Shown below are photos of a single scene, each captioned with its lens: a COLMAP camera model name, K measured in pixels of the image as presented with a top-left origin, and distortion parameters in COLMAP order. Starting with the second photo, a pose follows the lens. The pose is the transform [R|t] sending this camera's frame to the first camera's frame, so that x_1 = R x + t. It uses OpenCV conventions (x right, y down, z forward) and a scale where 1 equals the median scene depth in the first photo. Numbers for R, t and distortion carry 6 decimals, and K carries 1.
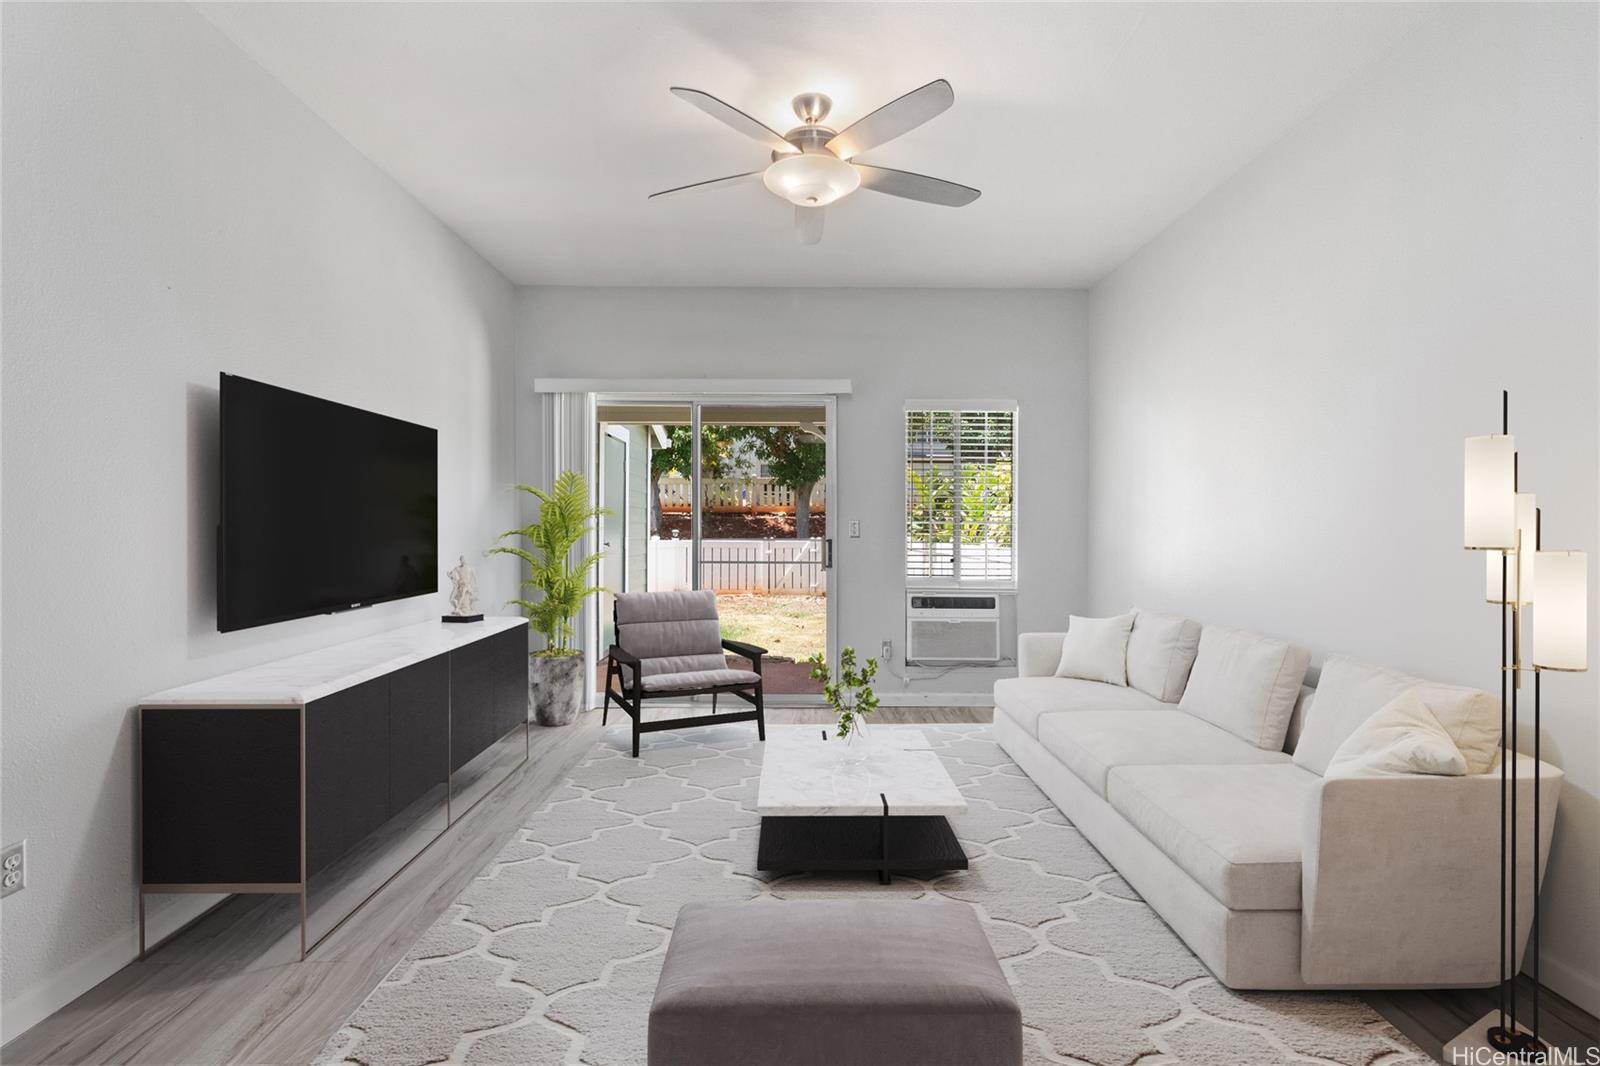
lens RADIAL K [[740.4, 0, 809.1], [0, 740.4, 531.0], [0, 0, 1]] dist [-0.002335, -0.000141]
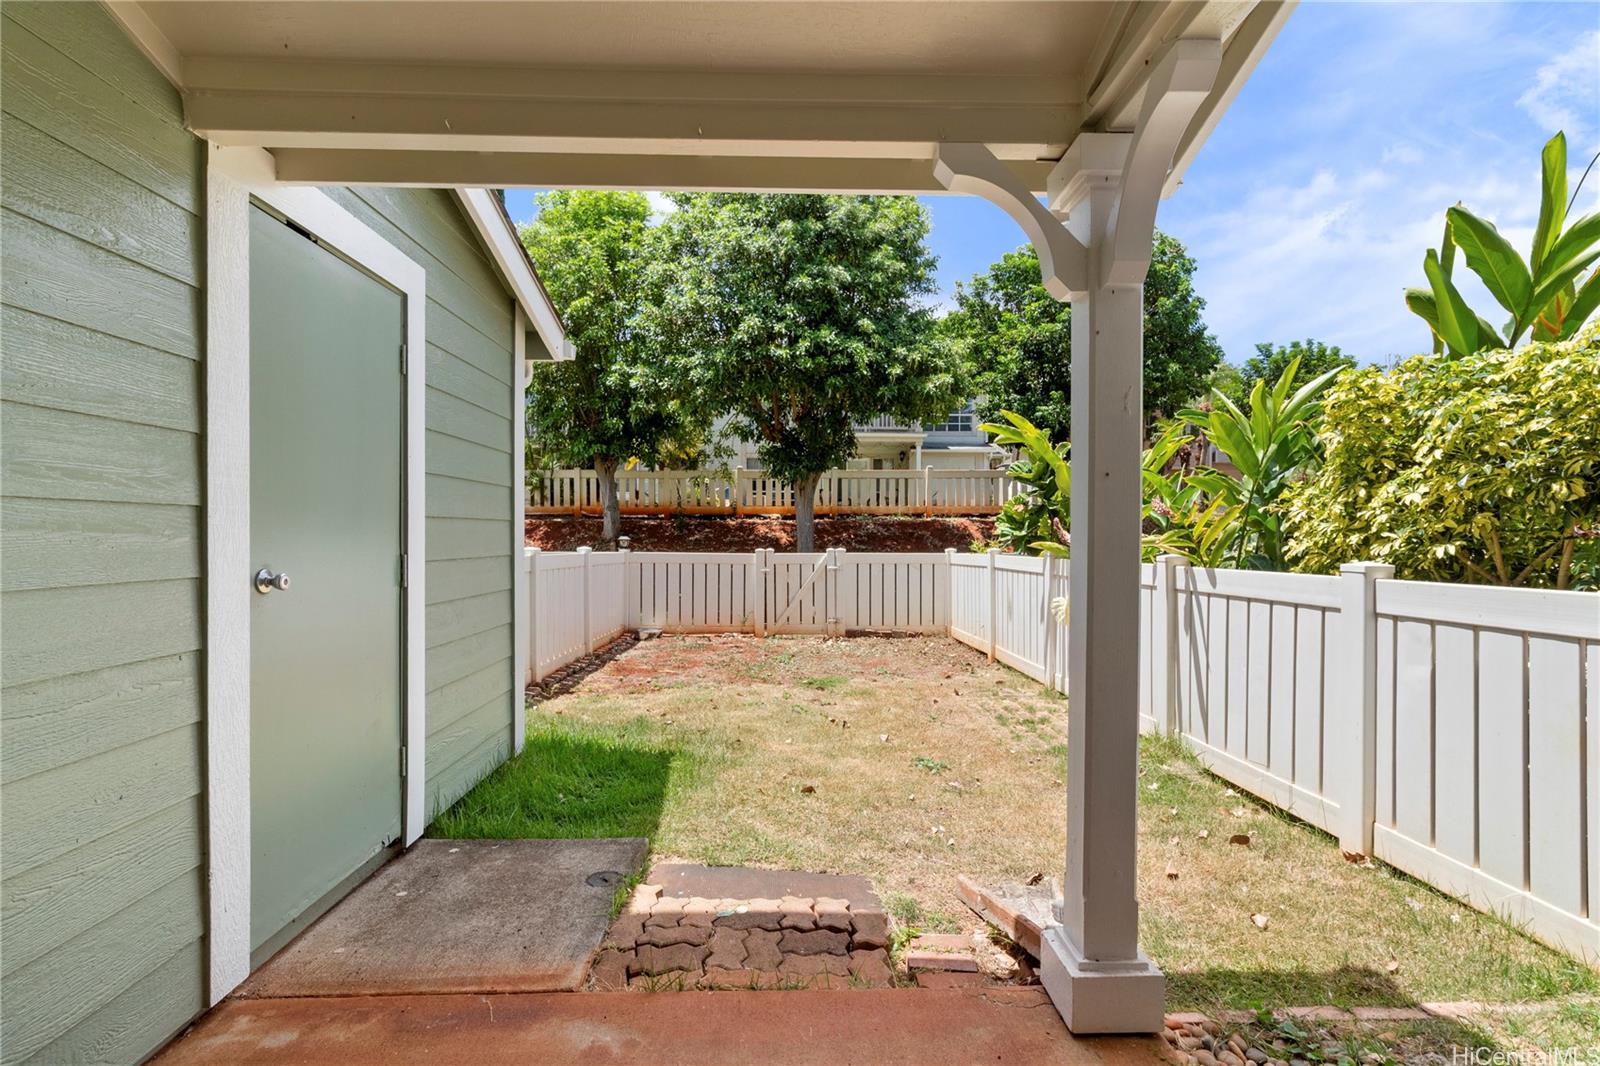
lens RADIAL K [[740.4, 0, 791.1], [0, 740.4, 536.3], [0, 0, 1]] dist [-0.002335, -0.000141]
pose [[0.999985, 0.001209, 0.005402, -0.025972], [-0.001156, 0.999952, -0.009759, 0.003760], [-0.005413, 0.009753, 0.999938, 0.251915]]
